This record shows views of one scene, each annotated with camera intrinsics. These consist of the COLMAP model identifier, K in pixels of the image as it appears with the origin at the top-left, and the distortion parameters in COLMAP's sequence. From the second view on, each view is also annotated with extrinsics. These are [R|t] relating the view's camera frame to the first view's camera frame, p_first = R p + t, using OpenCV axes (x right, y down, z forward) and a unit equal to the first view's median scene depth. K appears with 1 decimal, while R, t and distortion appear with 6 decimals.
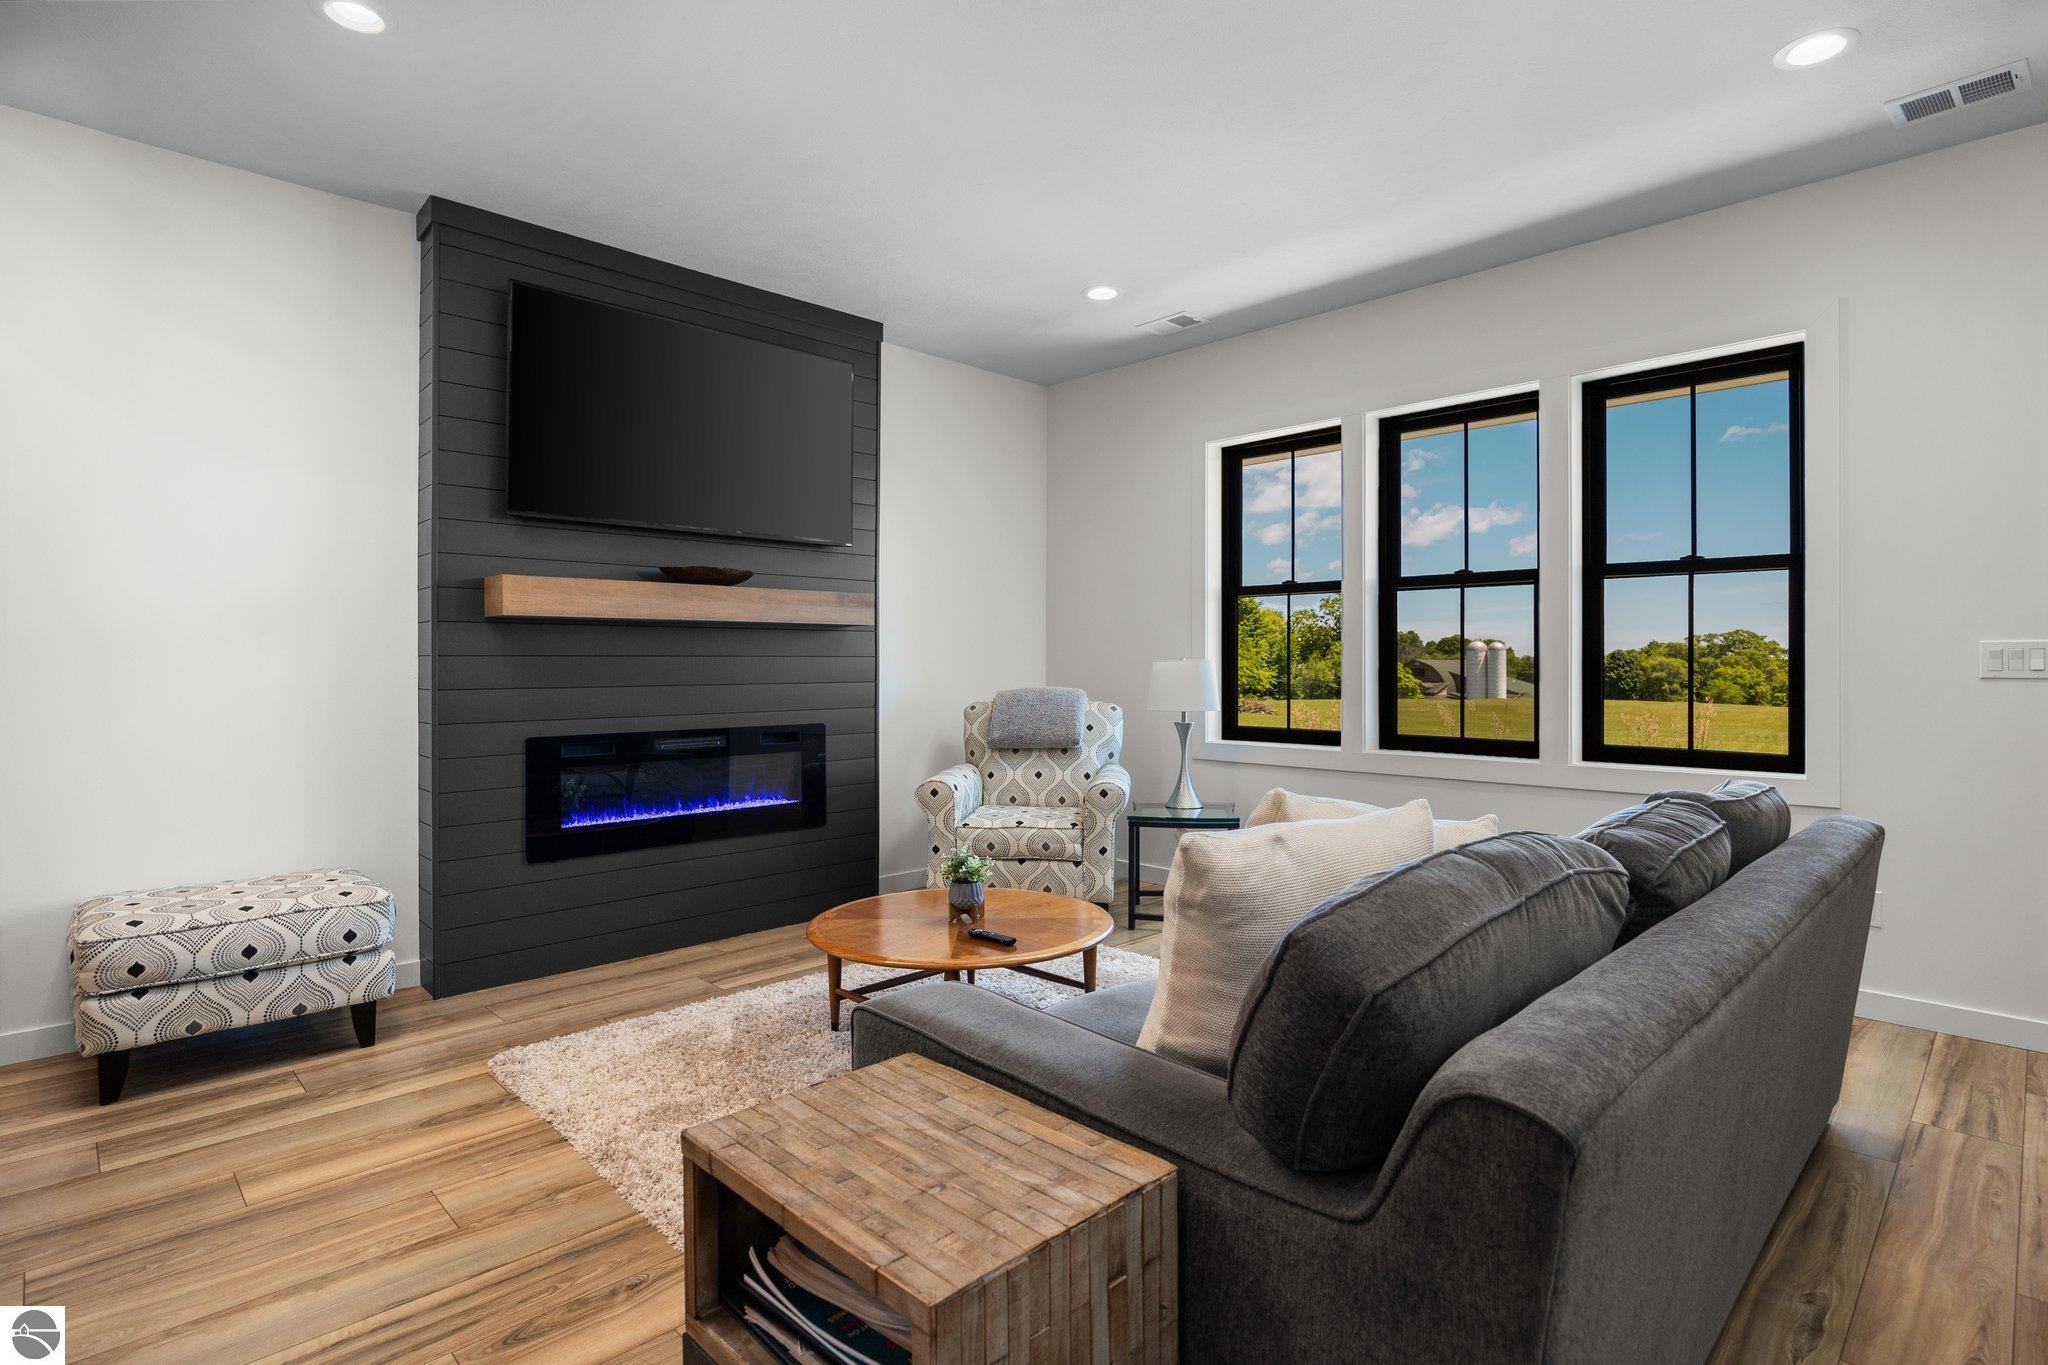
lens RADIAL K [[1004.0, 0, 1042.6], [0, 1004.0, 656.7], [0, 0, 1]] dist [-0.009442, -0.002155]
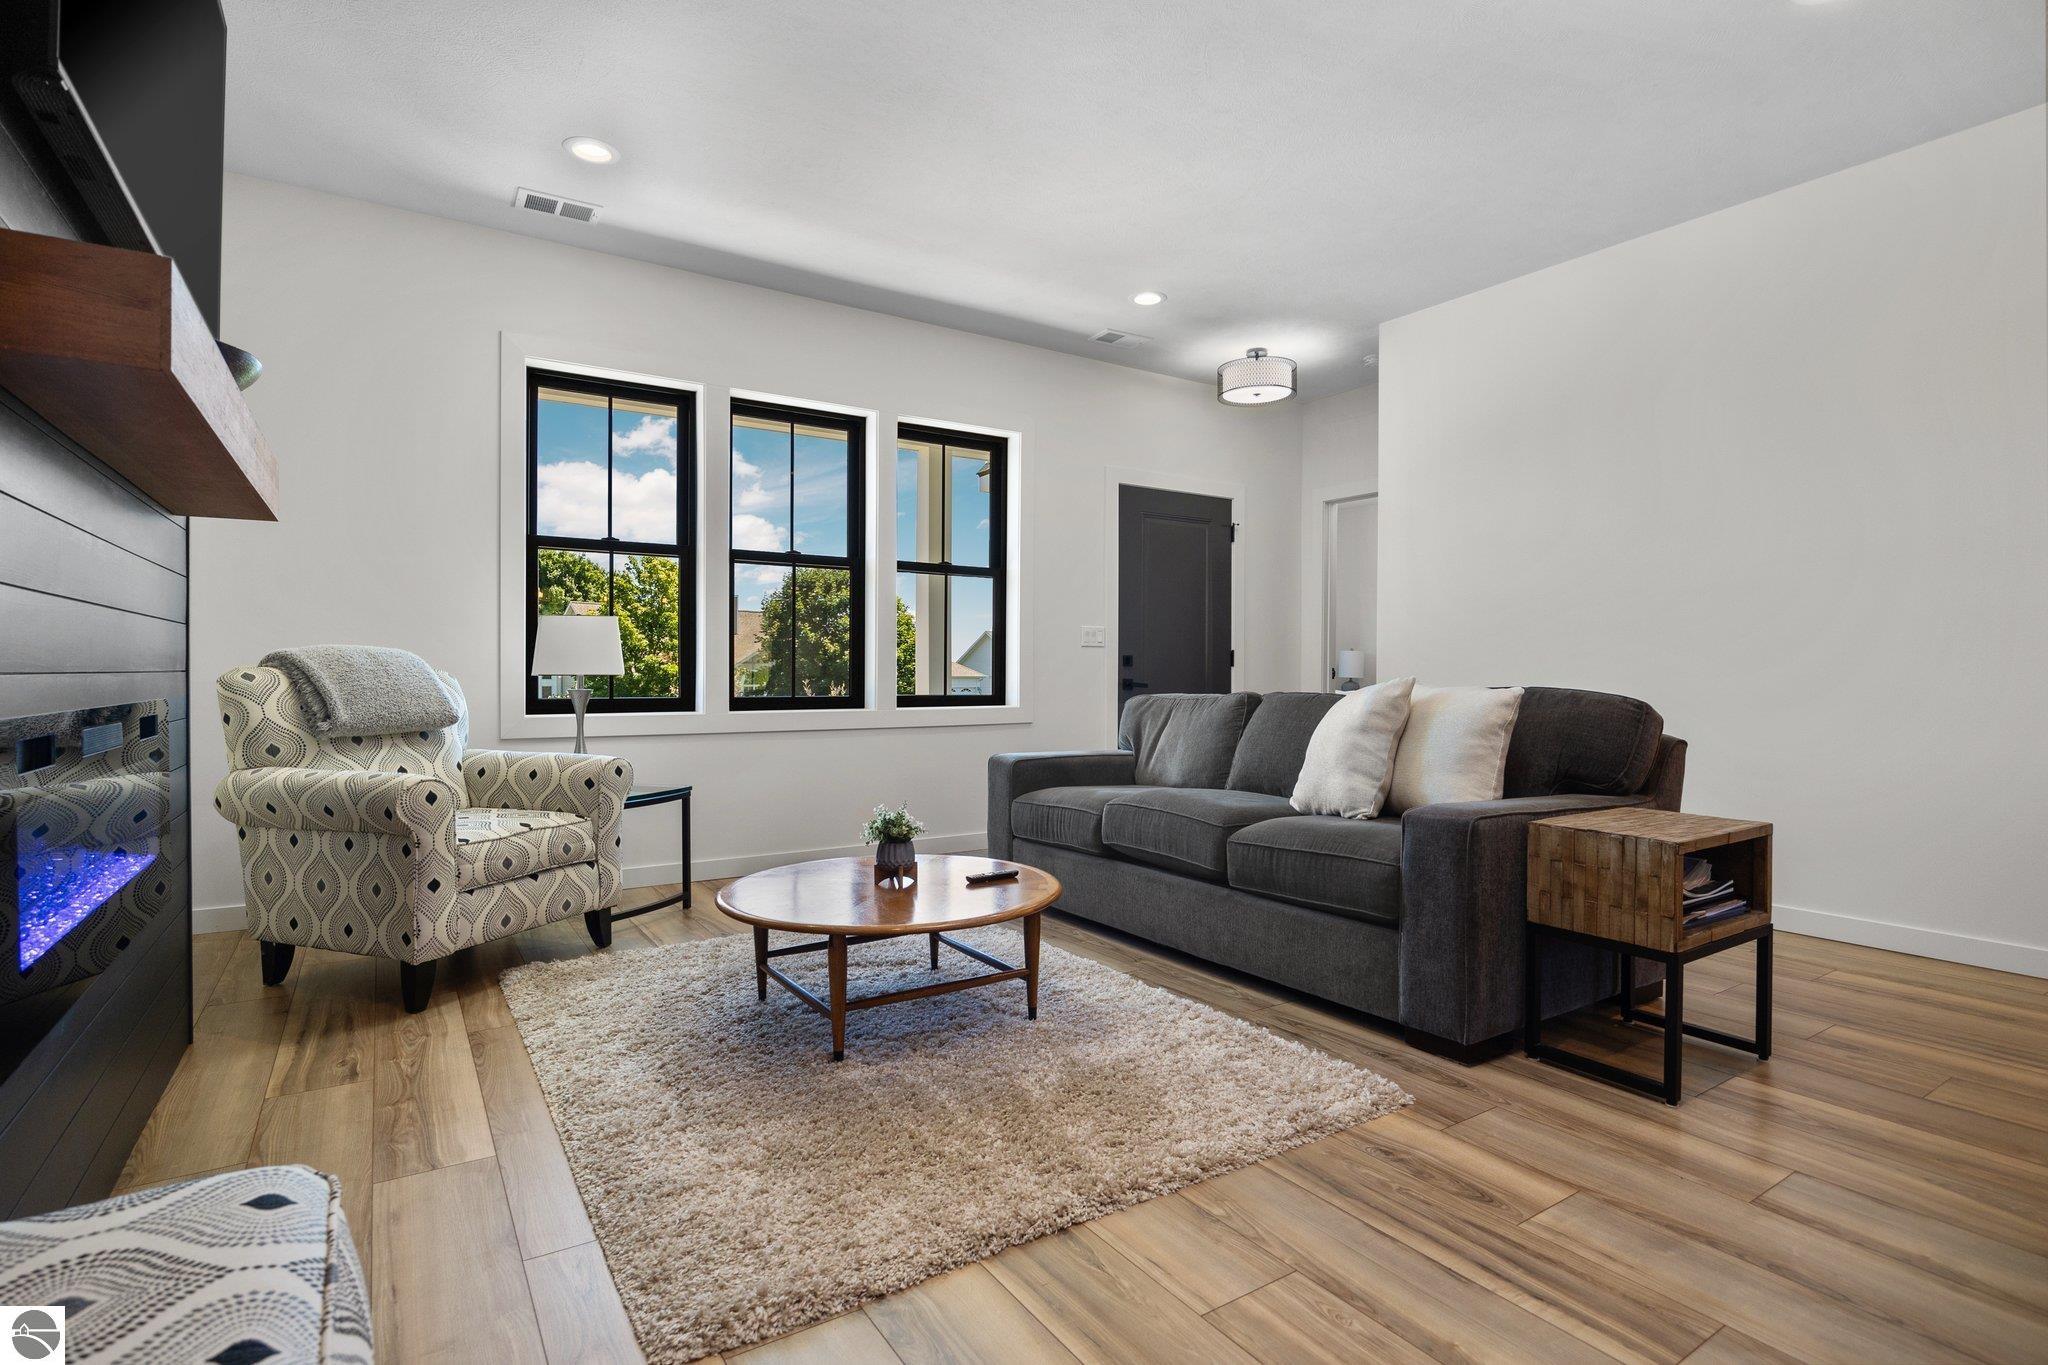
lens RADIAL K [[1004.0, 0, 1026.1], [0, 1004.0, 680.1], [0, 0, 1]] dist [-0.009442, -0.002155]
pose [[0.210899, -0.005635, 0.977492, -0.854705], [-0.010775, 0.999909, 0.008089, 0.065621], [-0.977448, -0.012238, 0.210820, 0.643008]]
